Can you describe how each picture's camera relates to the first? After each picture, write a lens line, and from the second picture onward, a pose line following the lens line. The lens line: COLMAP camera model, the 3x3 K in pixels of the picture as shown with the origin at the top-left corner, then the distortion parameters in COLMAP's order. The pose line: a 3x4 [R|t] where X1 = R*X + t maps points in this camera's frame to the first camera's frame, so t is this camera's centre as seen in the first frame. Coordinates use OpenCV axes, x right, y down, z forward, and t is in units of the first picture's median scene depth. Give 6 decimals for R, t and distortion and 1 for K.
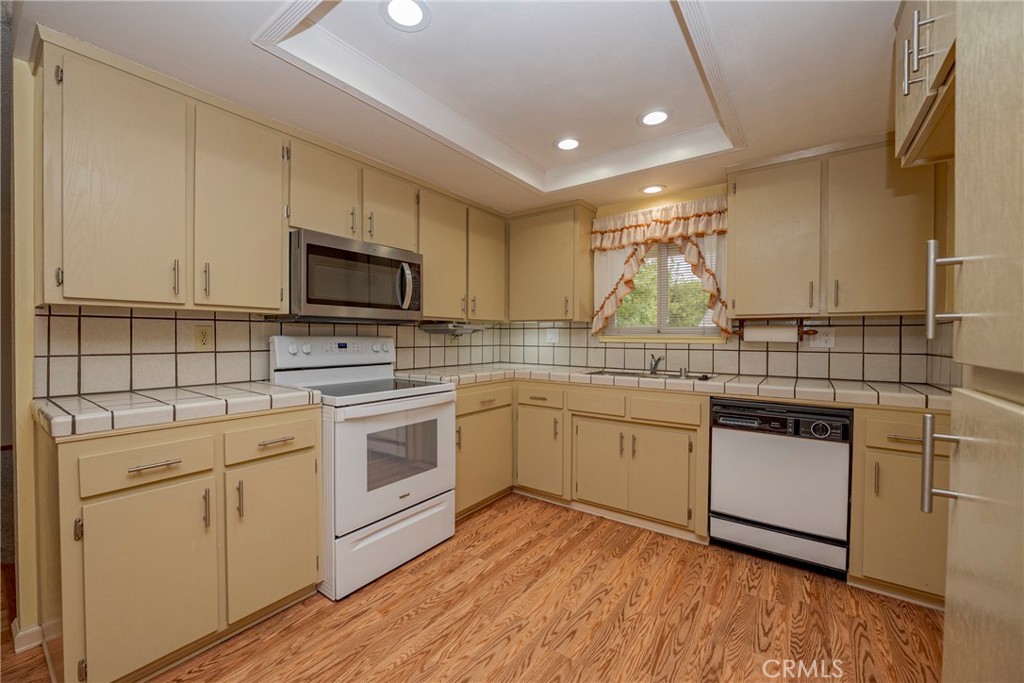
lens RADIAL K [[406.0, 0, 510.1], [0, 406.0, 341.2], [0, 0, 1]] dist [-0.013554, 0.000807]
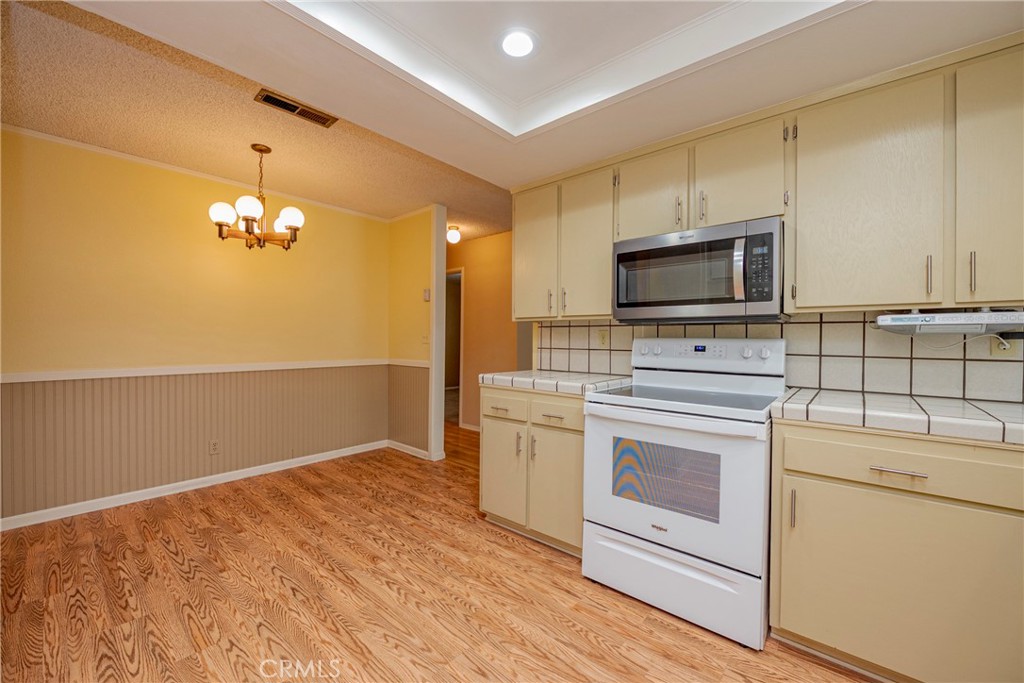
lens RADIAL K [[406.0, 0, 510.1], [0, 406.0, 341.2], [0, 0, 1]] dist [-0.013554, 0.000807]
pose [[-0.083788, 0.004285, -0.996474, 0.562773], [-0.017747, 0.999826, 0.005791, -0.003503], [0.996326, 0.018170, -0.083698, 0.713815]]
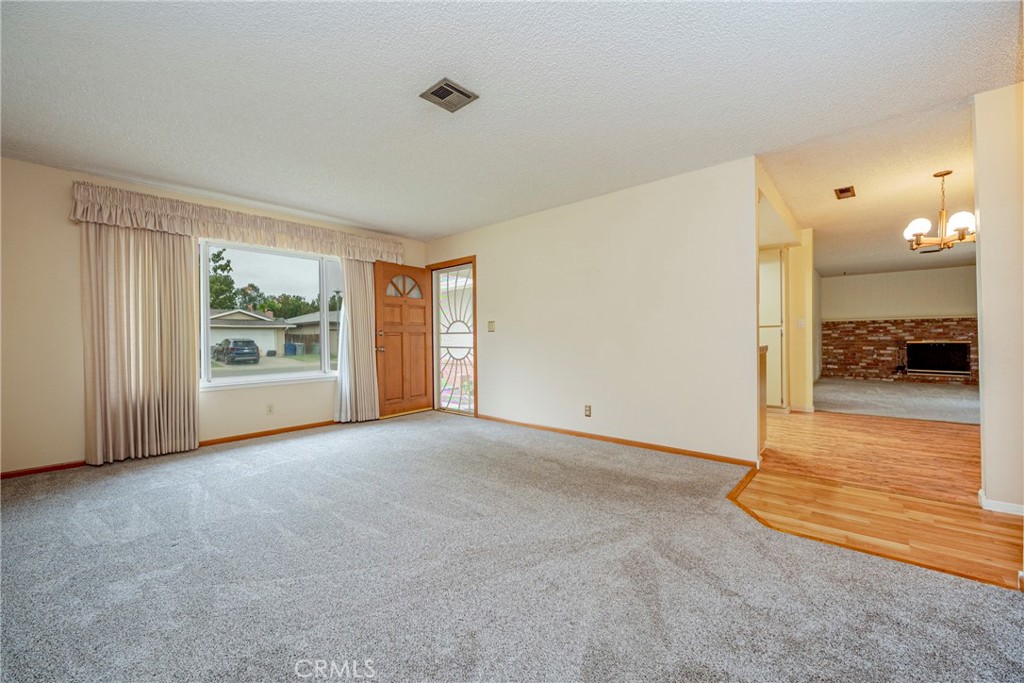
lens RADIAL K [[406.0, 0, 510.1], [0, 406.0, 341.2], [0, 0, 1]] dist [-0.013554, 0.000807]
pose [[0.096615, -0.012256, 0.995246, -2.406568], [0.023718, 0.999669, 0.010008, 0.041887], [-0.995039, 0.022639, 0.096874, 1.443301]]
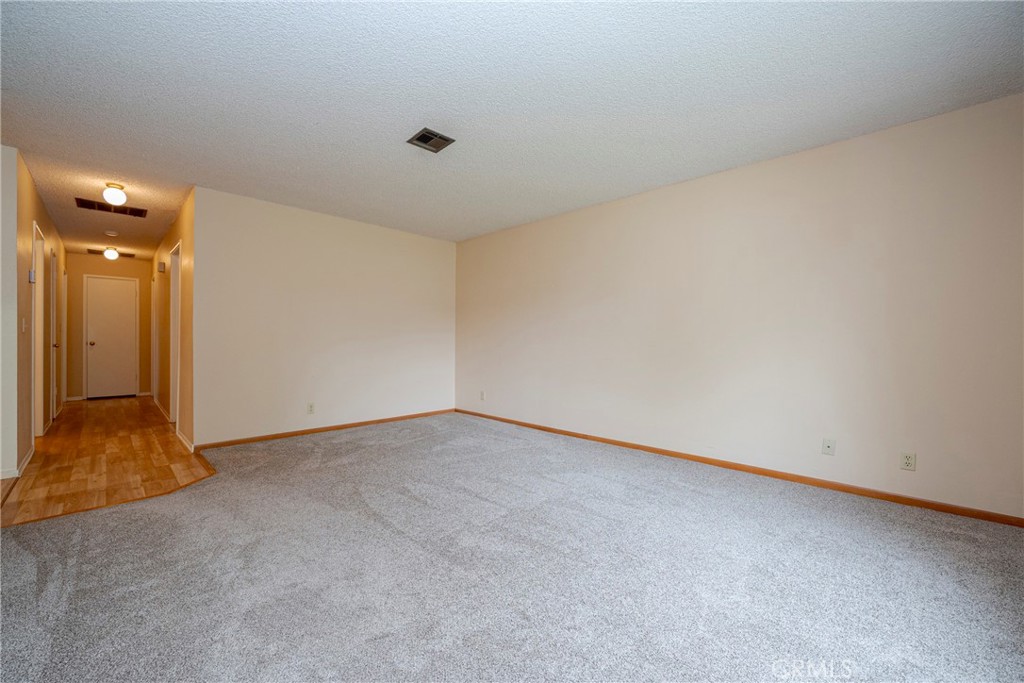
lens RADIAL K [[406.0, 0, 510.1], [0, 406.0, 341.2], [0, 0, 1]] dist [-0.013554, 0.000807]
pose [[-0.146685, -0.000647, -0.989183, -0.073325], [-0.020831, 0.999780, 0.002435, 0.021995], [0.988964, 0.020962, -0.146666, 2.175442]]
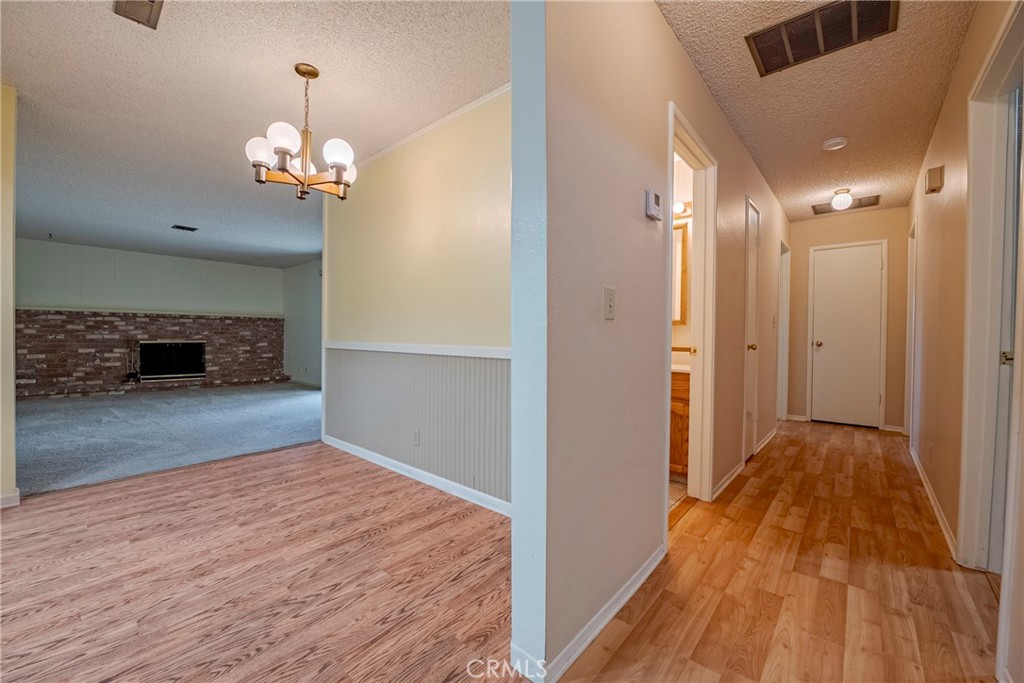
lens RADIAL K [[406.0, 0, 510.1], [0, 406.0, 341.2], [0, 0, 1]] dist [-0.013554, 0.000807]
pose [[-0.996569, -0.013141, 0.081721, -1.201118], [-0.010846, 0.999536, 0.028461, 0.056958], [-0.082057, 0.027477, -0.996249, 0.805244]]
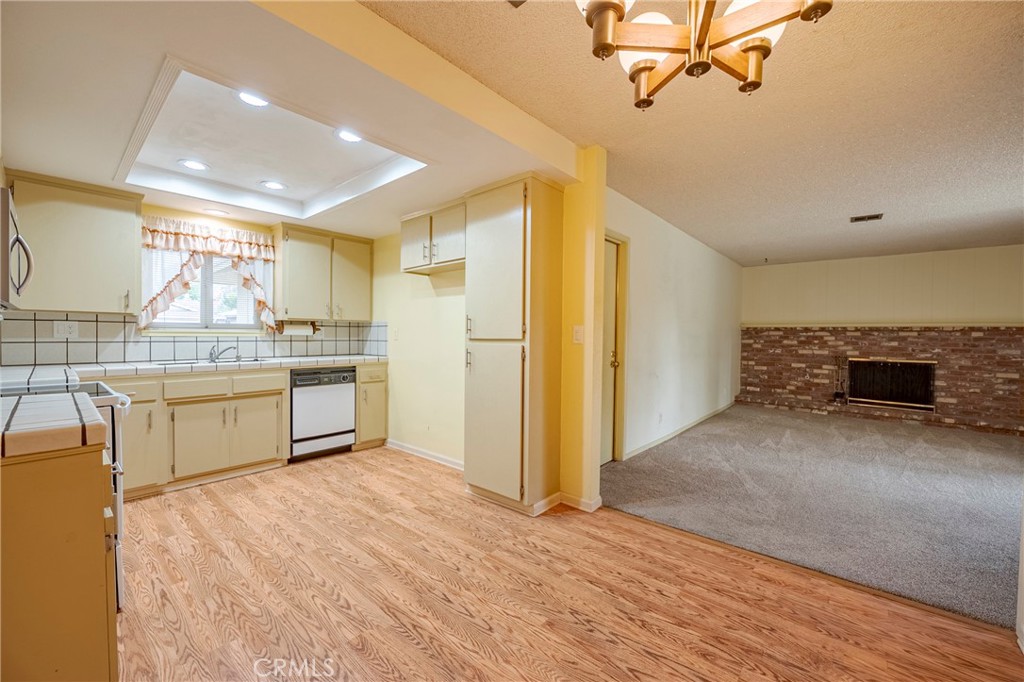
lens RADIAL K [[406.0, 0, 510.1], [0, 406.0, 340.7], [0, 0, 1]] dist [-0.013554, 0.000807]
pose [[0.085361, -0.018459, 0.996179, -1.040046], [0.002826, 0.999829, 0.018284, -0.003763], [-0.996346, 0.001255, 0.085399, -0.000072]]
